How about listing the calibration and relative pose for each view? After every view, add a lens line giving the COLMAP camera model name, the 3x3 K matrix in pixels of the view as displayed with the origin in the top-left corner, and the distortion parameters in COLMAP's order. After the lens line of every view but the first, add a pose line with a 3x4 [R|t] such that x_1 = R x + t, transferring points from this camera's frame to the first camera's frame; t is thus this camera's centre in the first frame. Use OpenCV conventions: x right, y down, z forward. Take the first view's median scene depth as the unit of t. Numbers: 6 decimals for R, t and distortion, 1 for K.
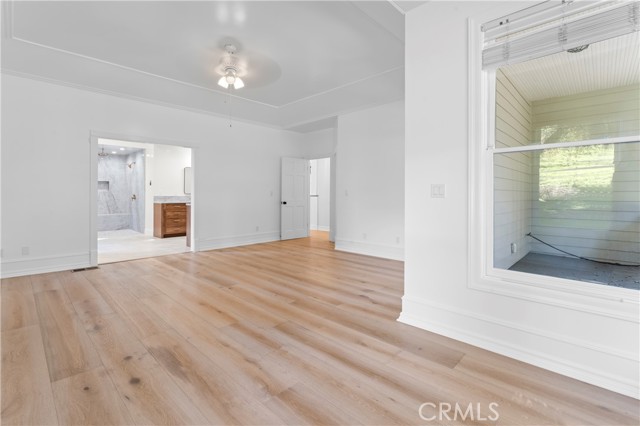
lens RADIAL K [[293.9, 0, 319.7], [0, 293.9, 195.3], [0, 0, 1]] dist [-0.000136, -0.000027]
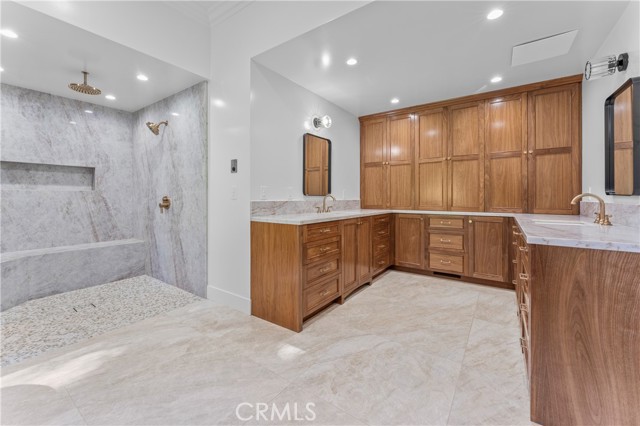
lens RADIAL K [[255.4, 0, 321.3], [0, 255.4, 196.9], [0, 0, 1]] dist [0.000766, 0.000065]
pose [[0.986674, -0.003539, 0.162673, -0.450054], [0.003907, 0.999990, -0.001939, -0.001869], [-0.162664, 0.002548, 0.986678, 0.575534]]
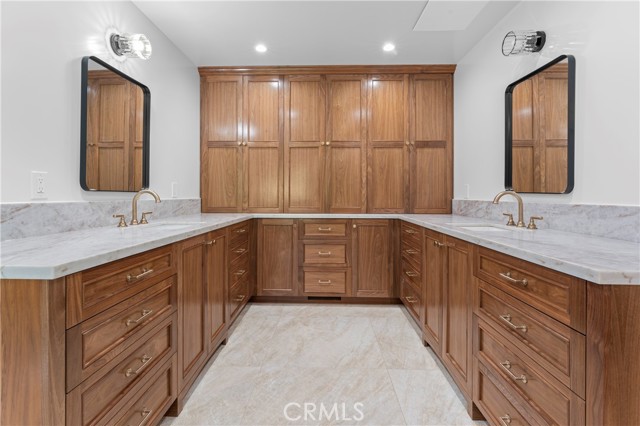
lens RADIAL K [[299.1, 0, 318.1], [0, 299.1, 193.4], [0, 0, 1]] dist [-0.007424, -0.000197]
pose [[0.741363, 0.000797, 0.671103, -0.433193], [0.001439, 0.999995, -0.002778, -0.002190], [-0.671102, 0.003025, 0.741359, 0.684645]]
